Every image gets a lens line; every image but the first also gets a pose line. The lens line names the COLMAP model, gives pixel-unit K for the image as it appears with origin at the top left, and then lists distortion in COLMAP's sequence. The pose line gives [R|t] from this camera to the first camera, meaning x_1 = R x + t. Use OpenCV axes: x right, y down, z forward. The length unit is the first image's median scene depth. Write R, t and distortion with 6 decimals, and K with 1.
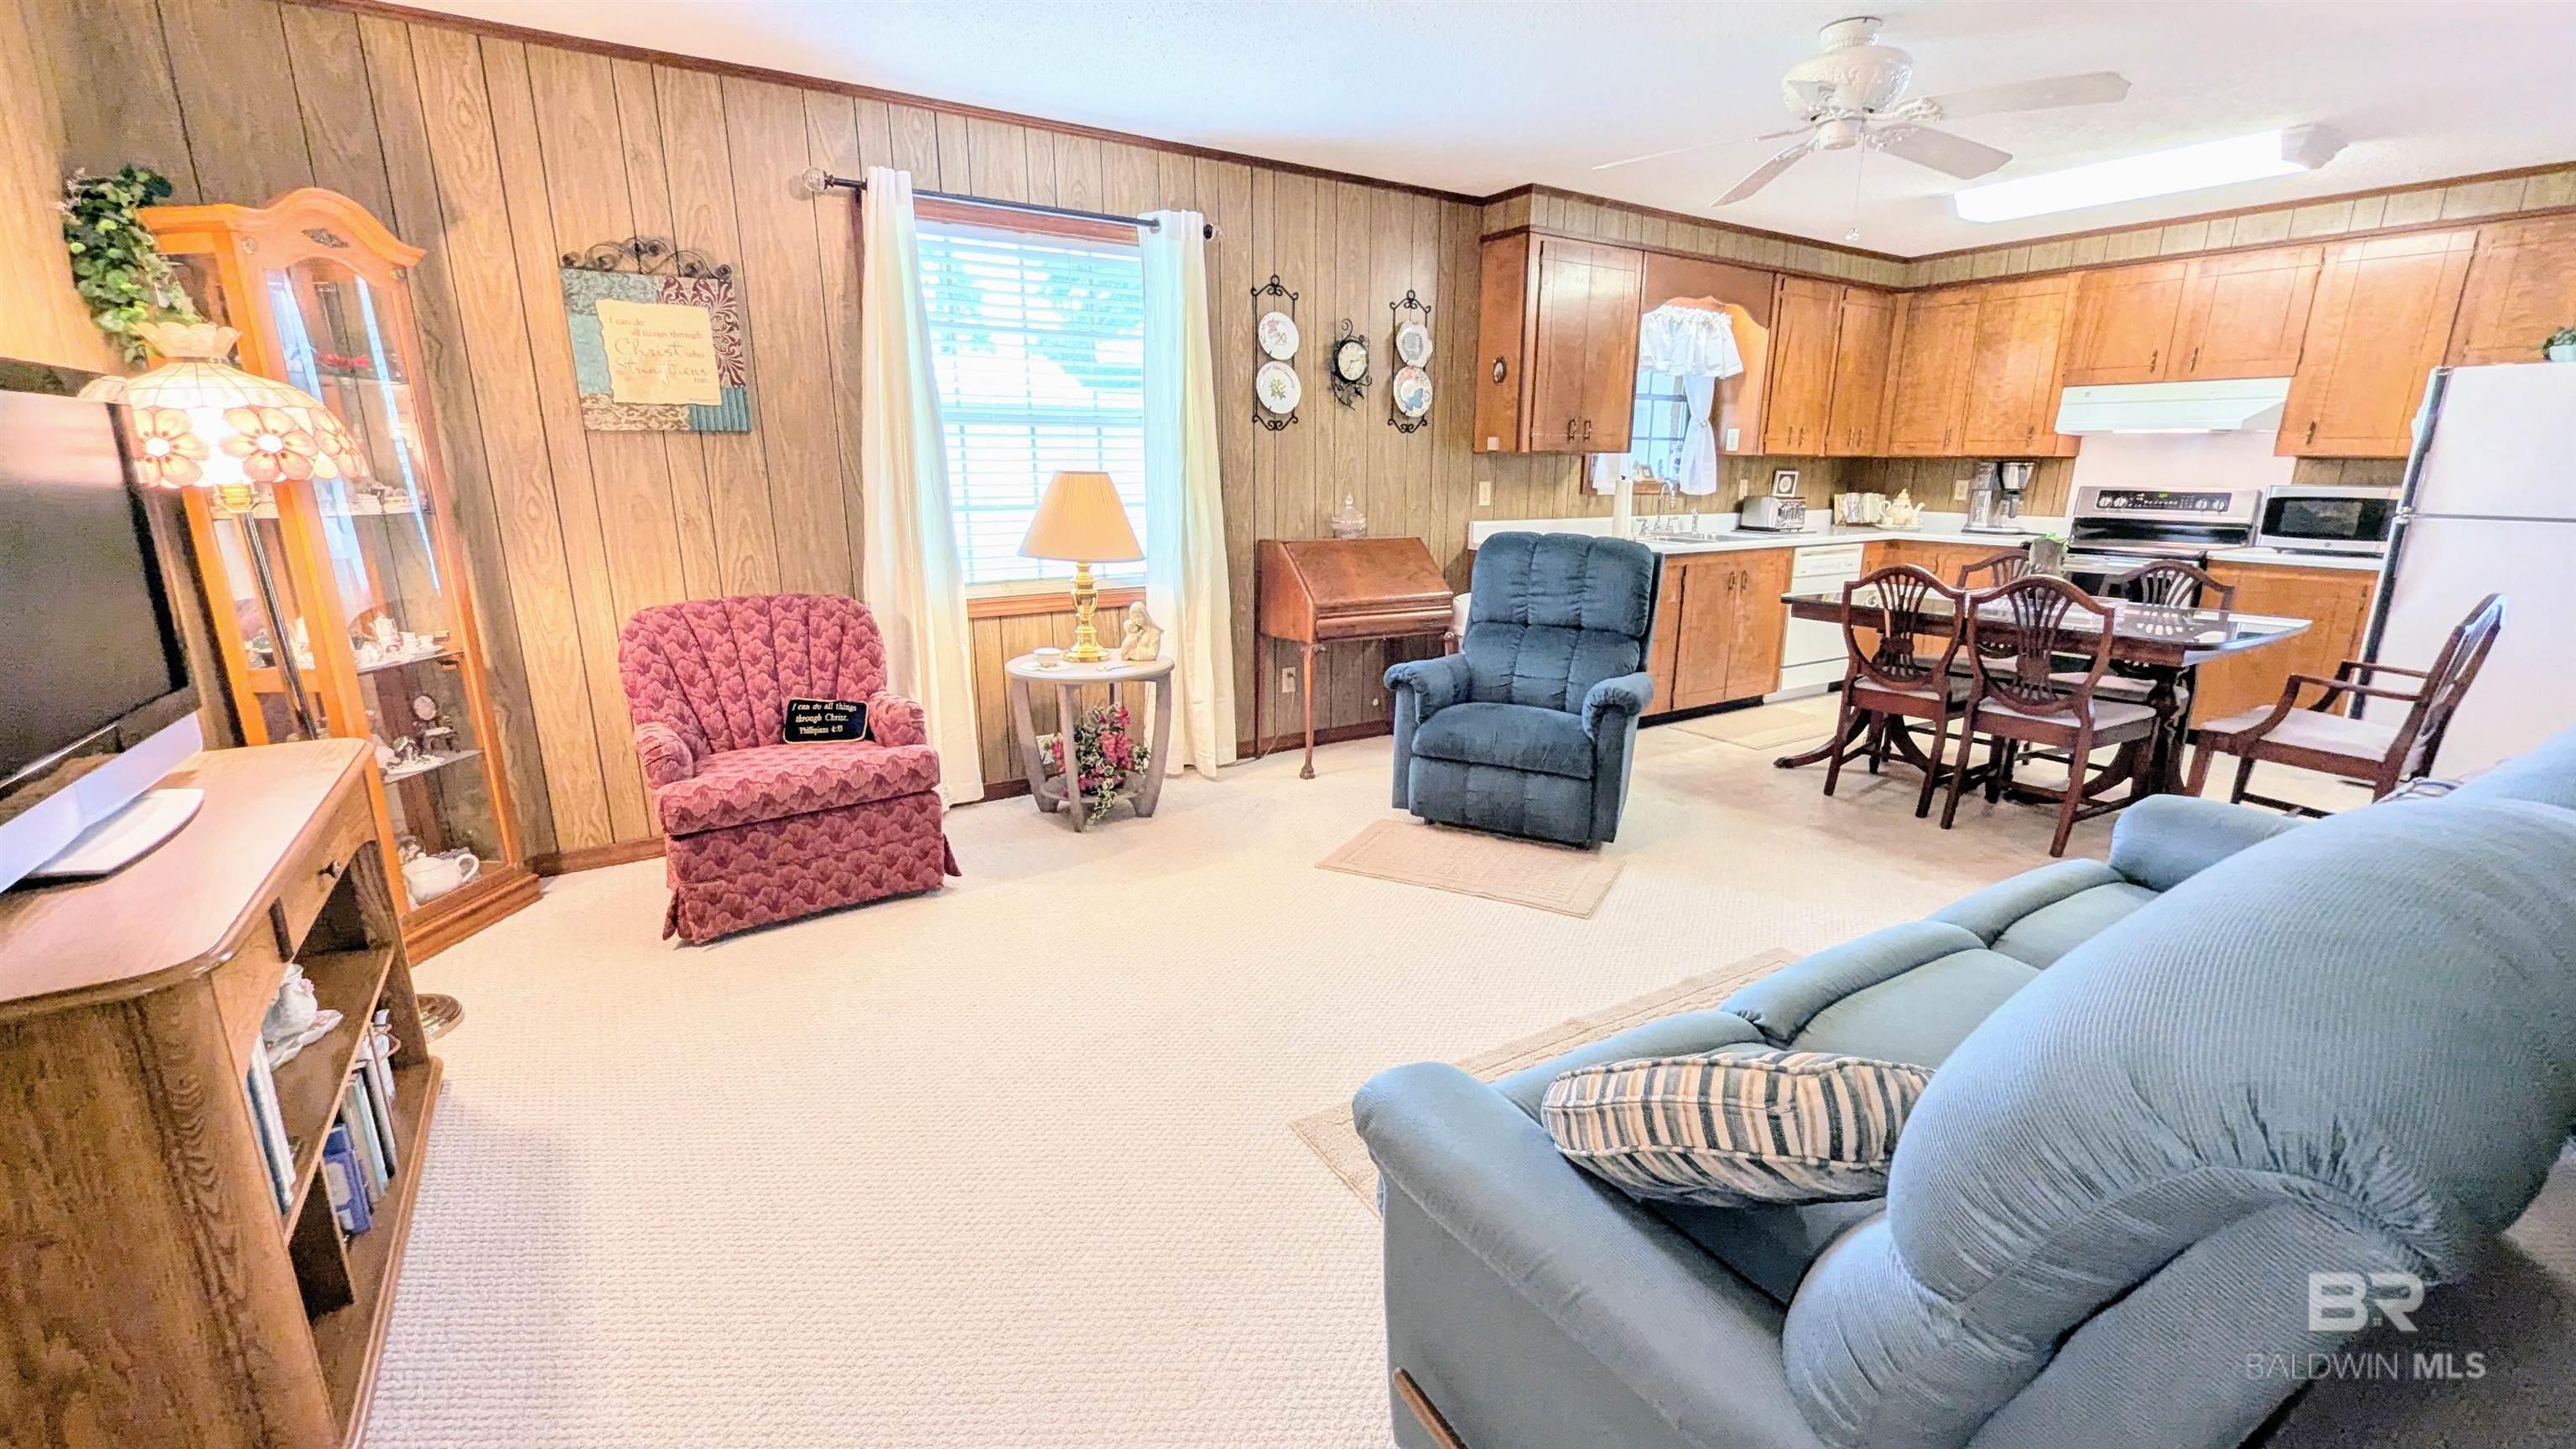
lens RADIAL K [[1075.6, 0, 1295.4], [0, 1075.6, 739.1], [0, 0, 1]] dist [0.001059, -0.000683]
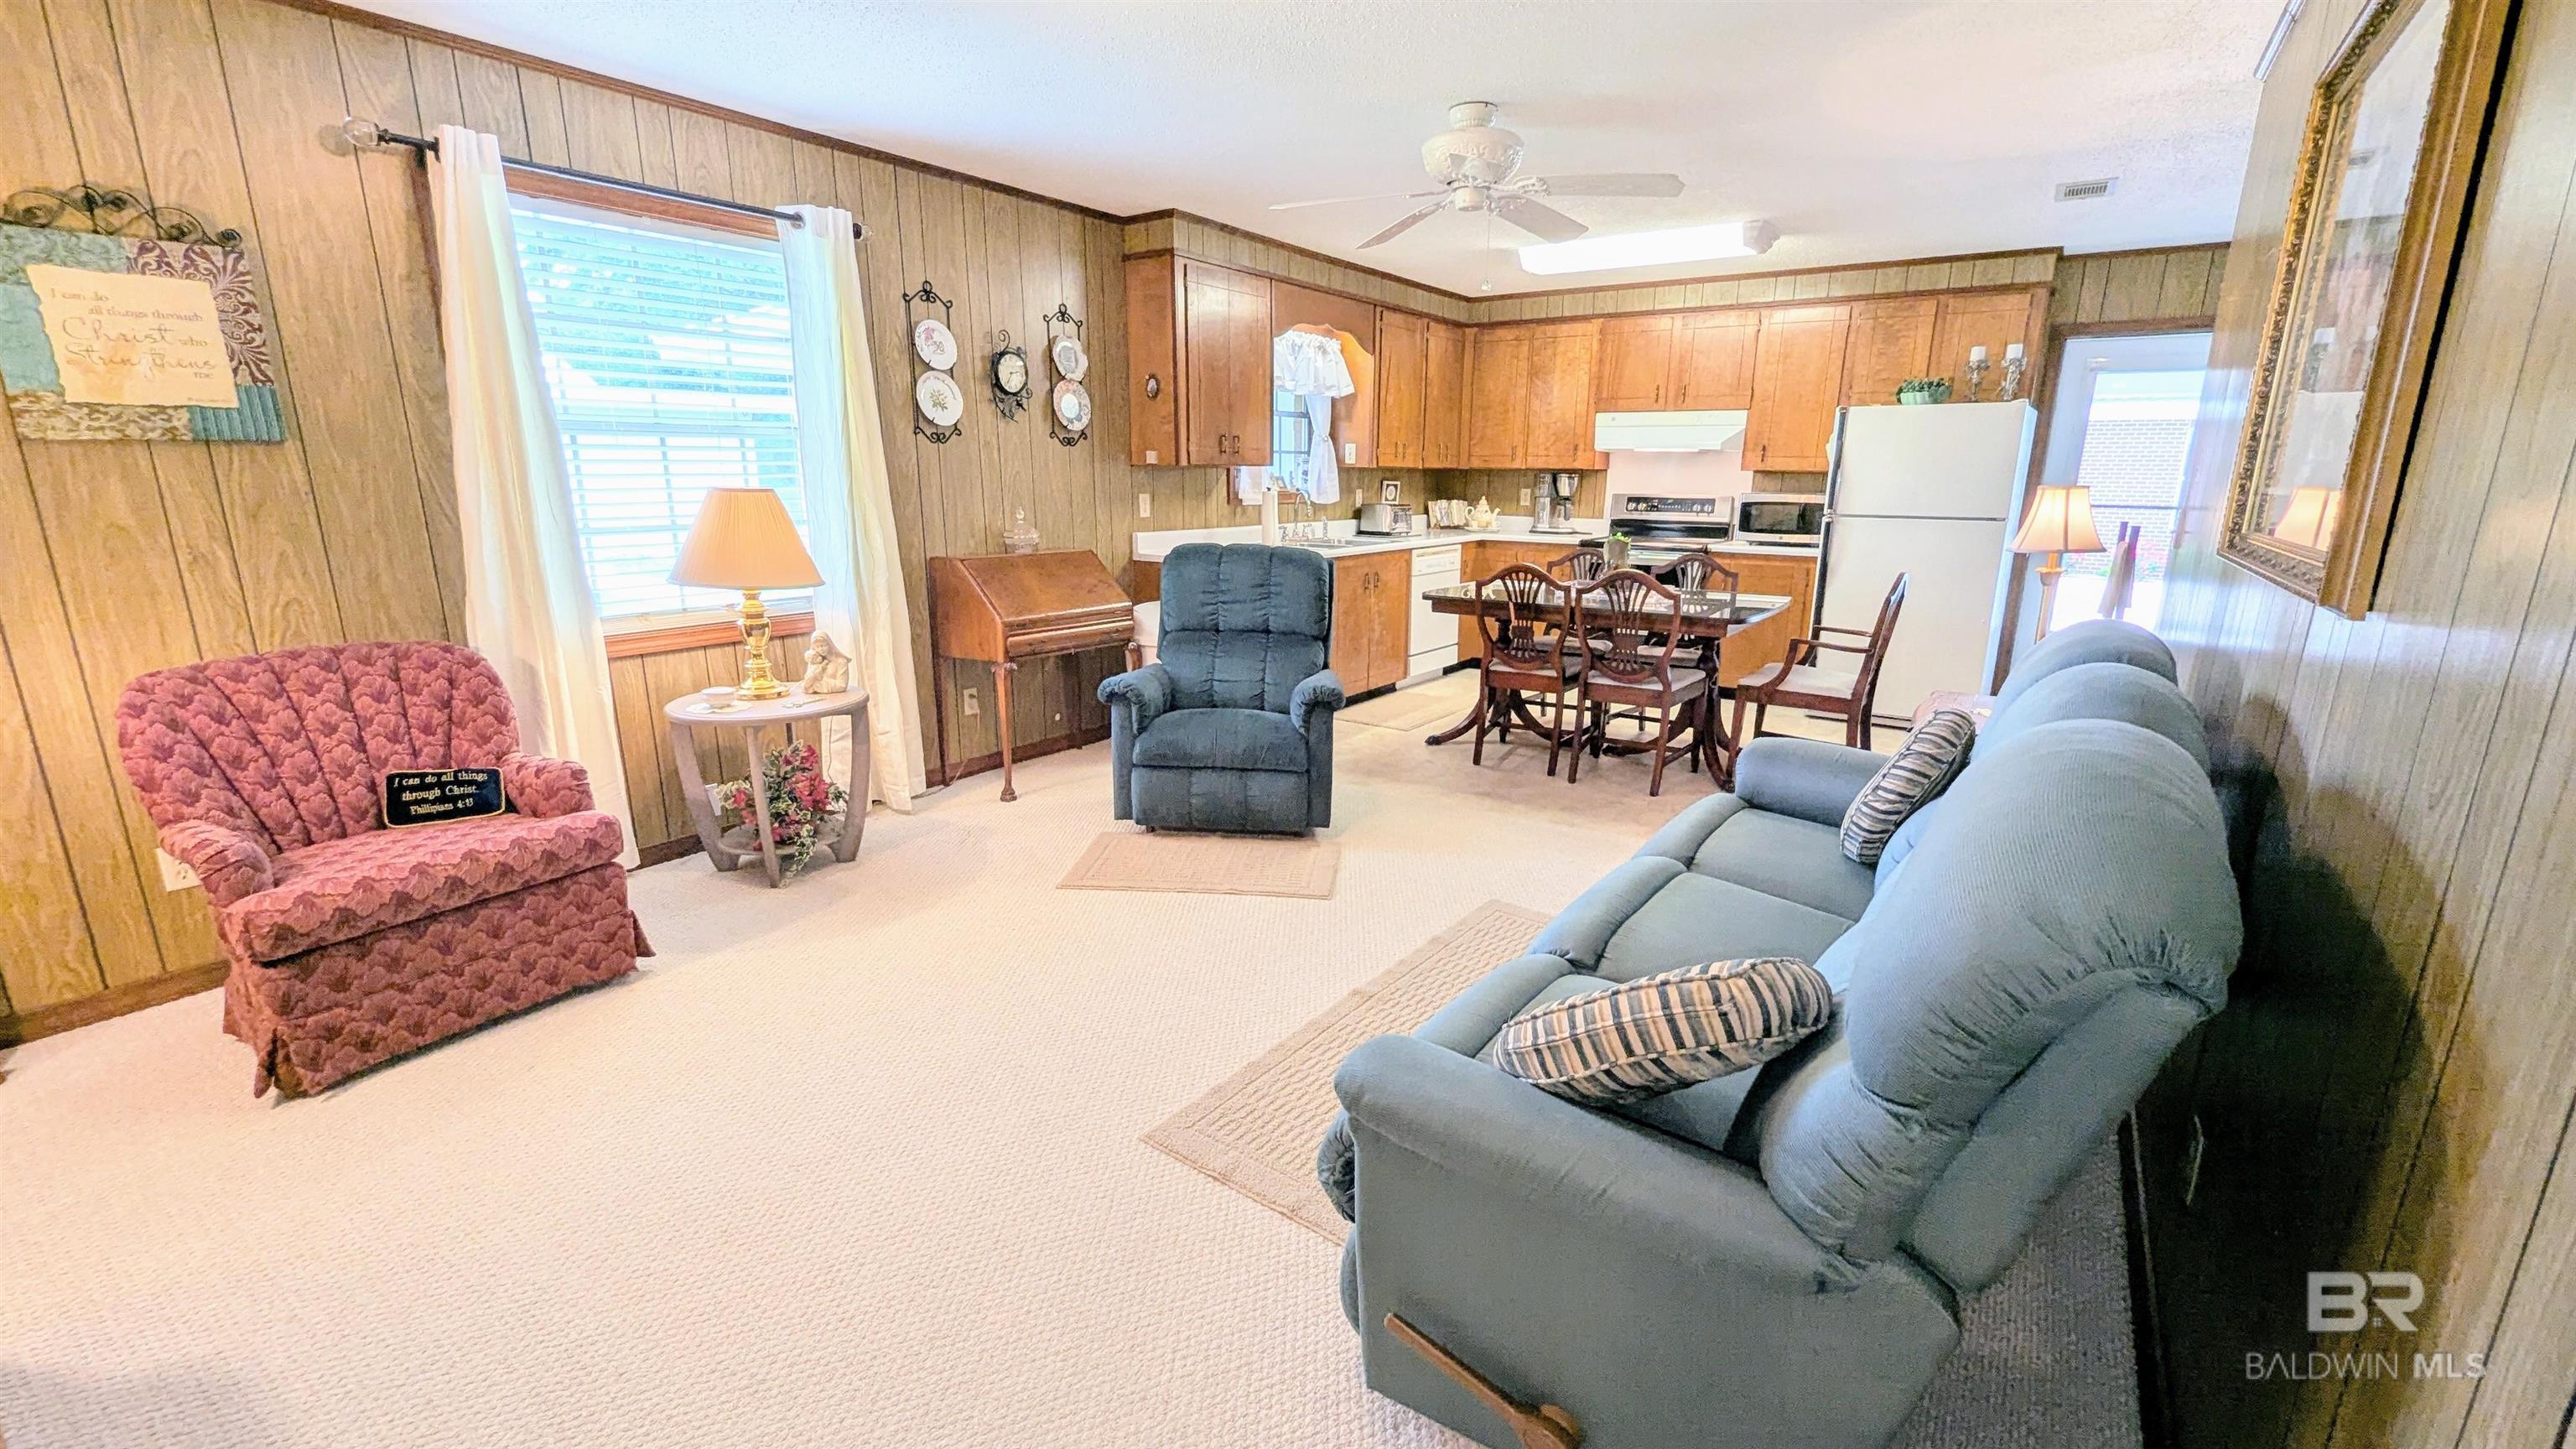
lens RADIAL K [[1075.6, 0, 1298.2], [0, 1075.6, 739.2], [0, 0, 1]] dist [0.001059, -0.000683]
pose [[0.926223, -0.090391, 0.365980, -0.111315], [0.091909, 0.995678, 0.013311, -0.008988], [-0.365601, 0.021308, 0.930528, -0.002823]]
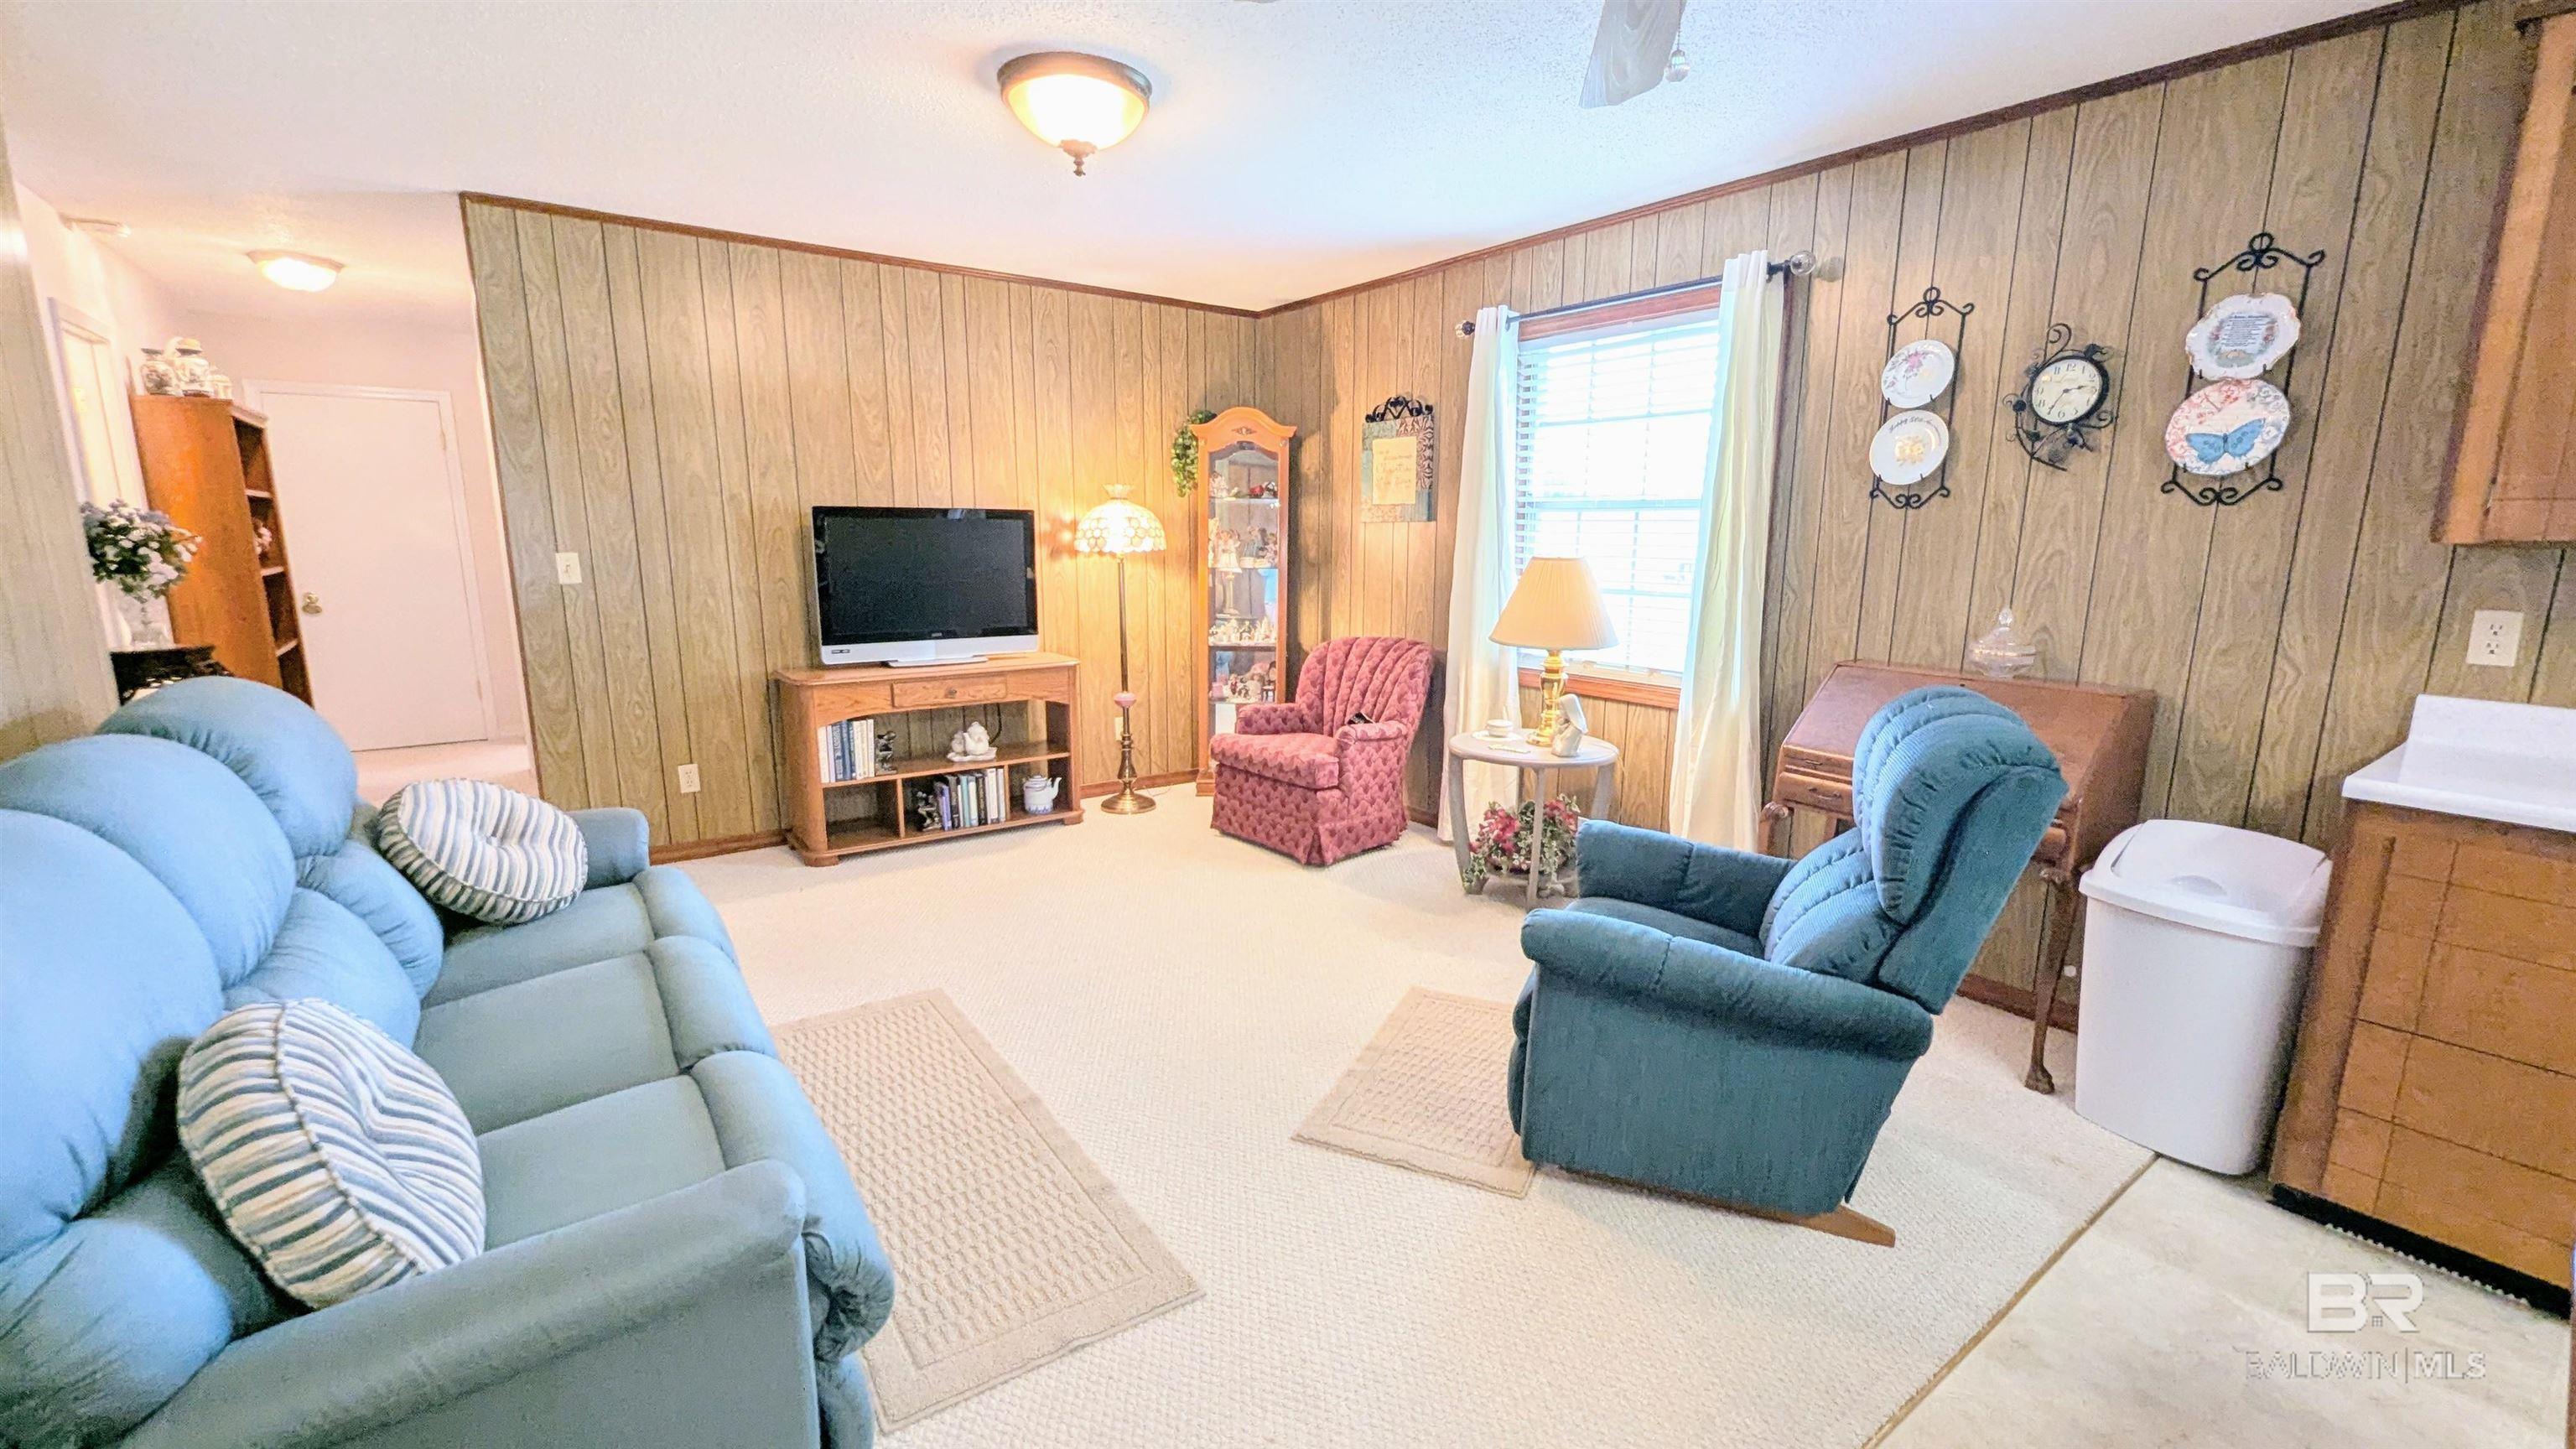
lens RADIAL K [[1075.6, 0, 1286.8], [0, 1075.6, 726.4], [0, 0, 1]] dist [0.001059, -0.000683]
pose [[0.053303, 0.178614, -0.982474, 0.763864], [-0.259873, 0.952453, 0.159057, -0.183995], [0.964170, 0.246840, 0.097186, 0.670713]]
